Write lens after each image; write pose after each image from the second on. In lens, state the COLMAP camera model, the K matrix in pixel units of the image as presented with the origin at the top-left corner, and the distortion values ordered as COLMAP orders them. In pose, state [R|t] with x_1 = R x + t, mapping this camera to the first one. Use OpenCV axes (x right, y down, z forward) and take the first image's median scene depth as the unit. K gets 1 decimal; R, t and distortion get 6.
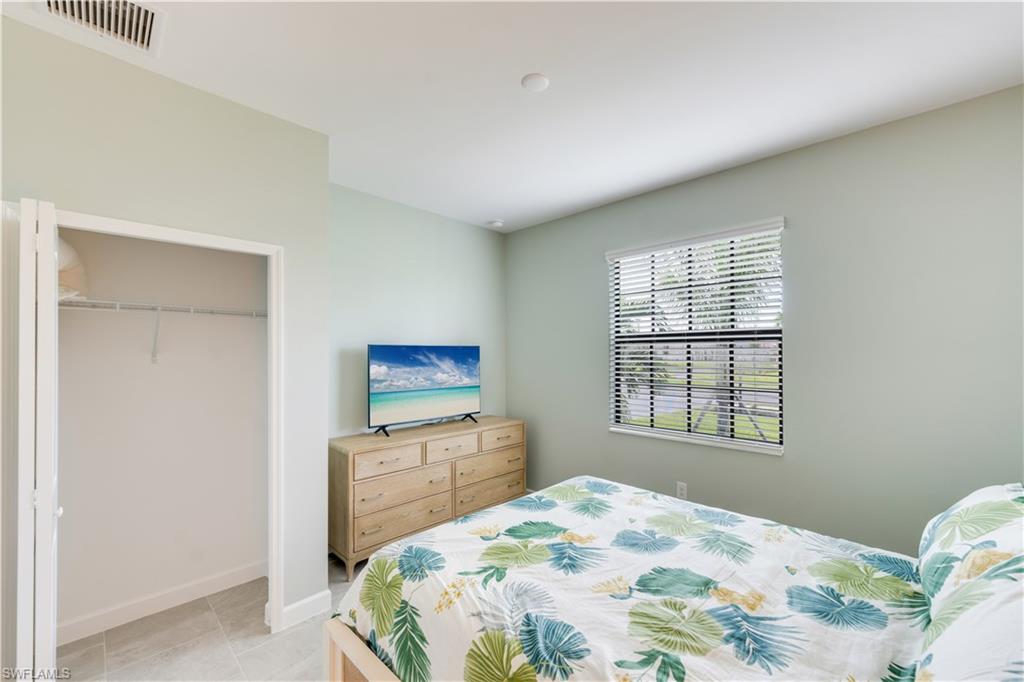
lens RADIAL K [[413.7, 0, 513.5], [0, 413.7, 365.2], [0, 0, 1]] dist [-0.001610, 0.000245]
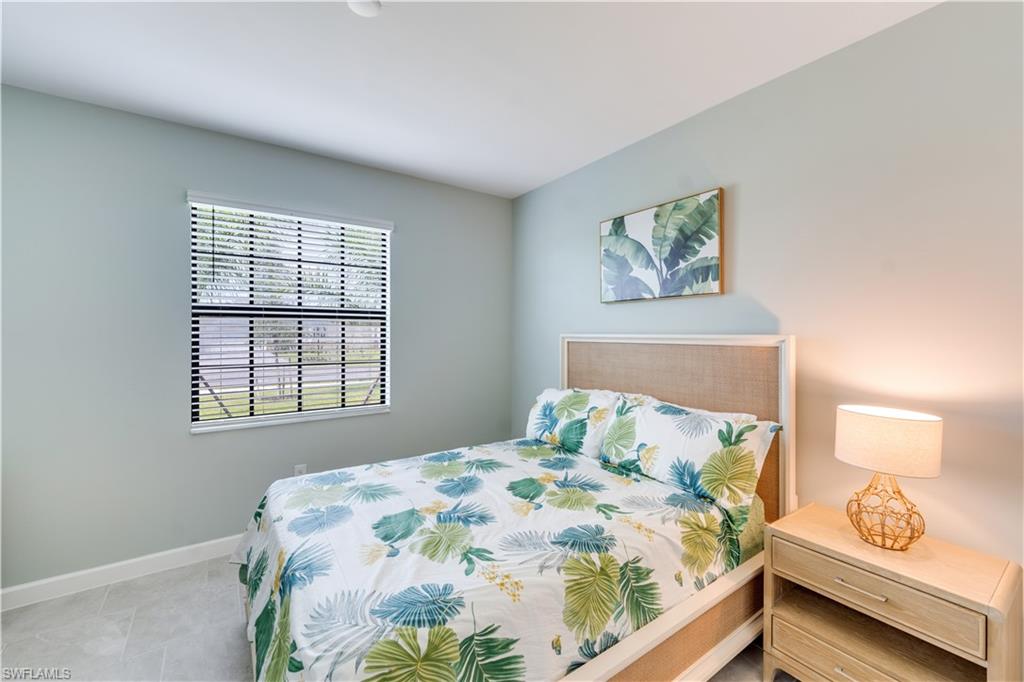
lens RADIAL K [[413.7, 0, 518.0], [0, 413.7, 337.7], [0, 0, 1]] dist [-0.001610, 0.000245]
pose [[0.183523, -0.010255, 0.982962, -0.685174], [0.024519, 0.999682, 0.005851, -0.004696], [-0.982710, 0.023027, 0.183716, 0.503455]]
